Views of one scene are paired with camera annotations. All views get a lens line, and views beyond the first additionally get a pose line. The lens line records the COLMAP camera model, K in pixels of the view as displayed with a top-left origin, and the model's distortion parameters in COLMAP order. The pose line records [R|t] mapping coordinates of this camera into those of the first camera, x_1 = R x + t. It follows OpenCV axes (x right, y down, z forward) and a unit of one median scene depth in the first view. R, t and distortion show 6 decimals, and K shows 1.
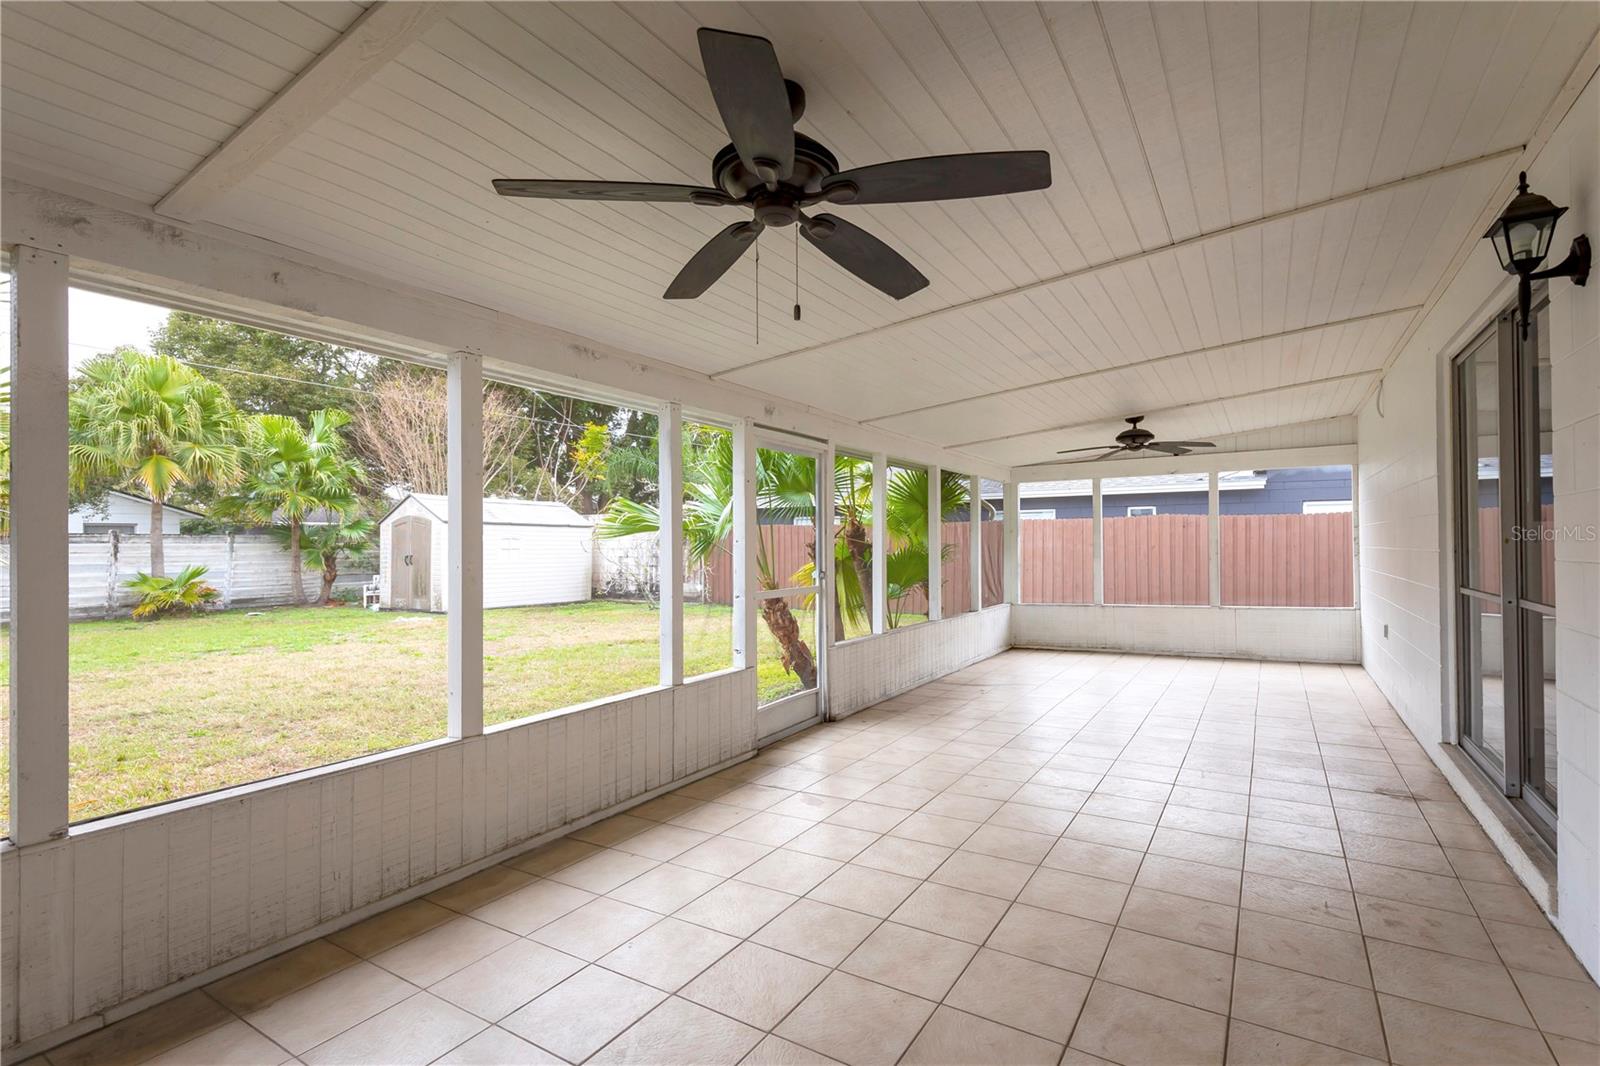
lens RADIAL K [[737.1, 0, 812.9], [0, 737.1, 534.4], [0, 0, 1]] dist [0.015576, -0.004328]
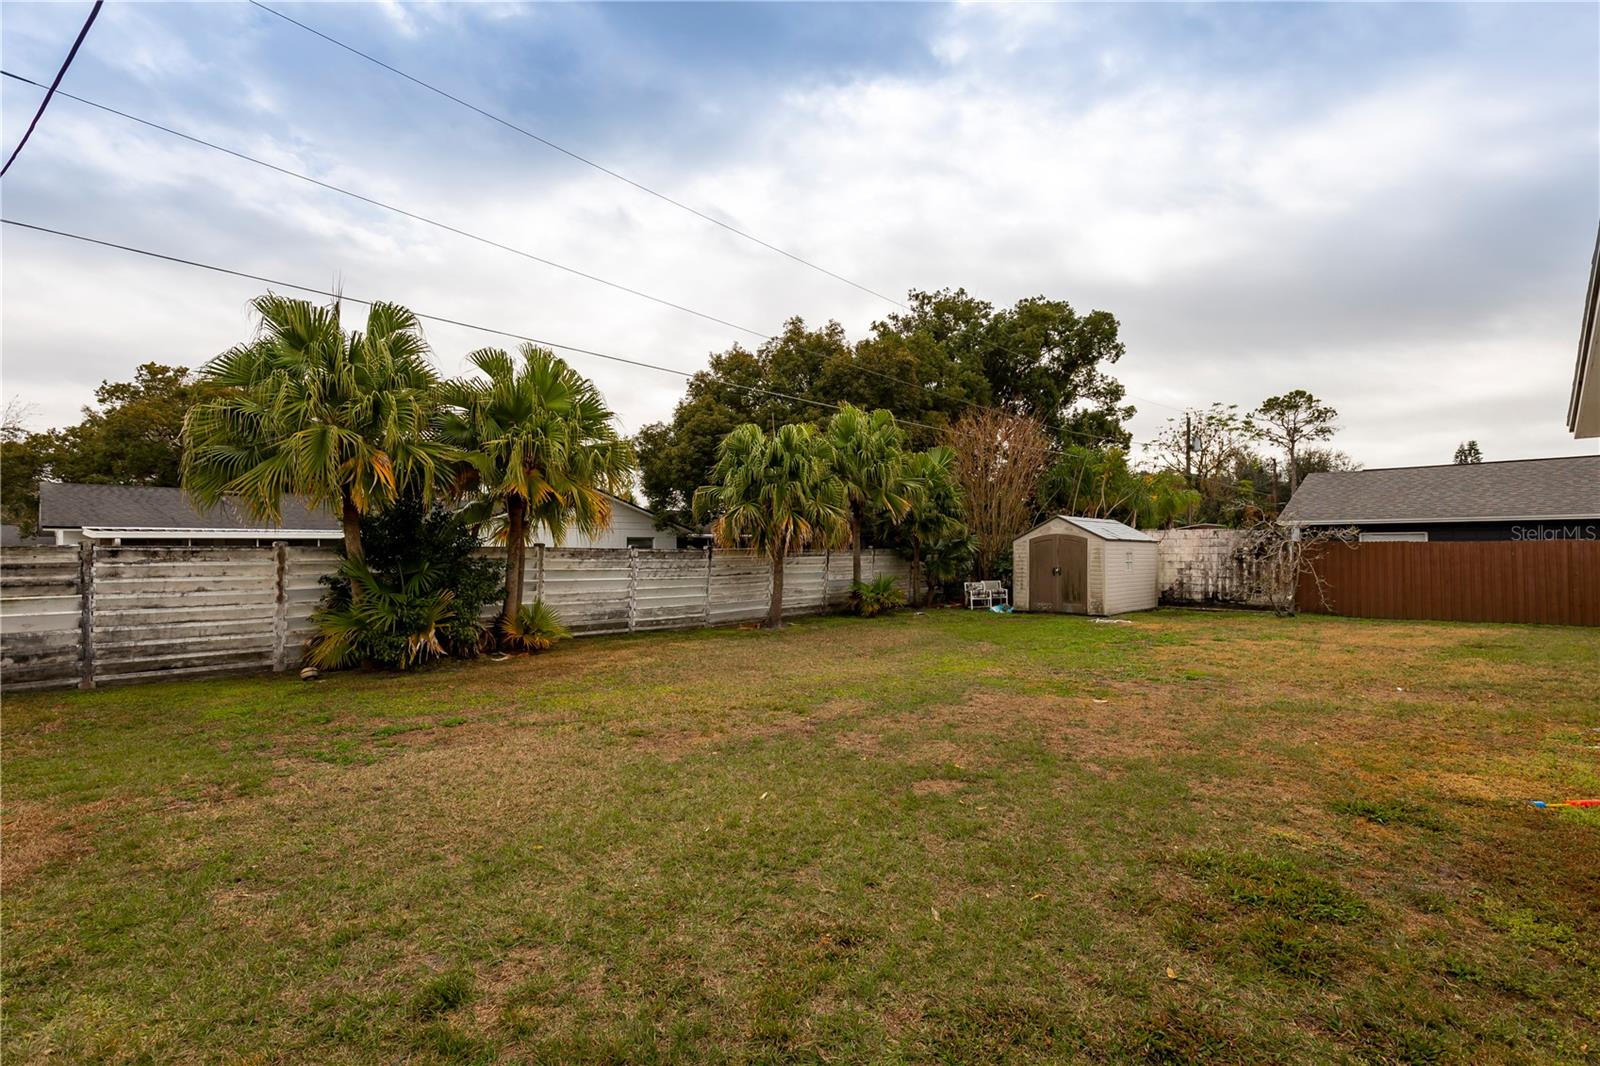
lens RADIAL K [[737.1, 0, 805.3], [0, 737.1, 536.9], [0, 0, 1]] dist [0.015576, -0.004328]
pose [[0.981475, -0.001007, -0.191590, -0.668112], [-0.000370, 0.999974, -0.007152, -0.010911], [0.191592, 0.007091, 0.981449, -0.231634]]
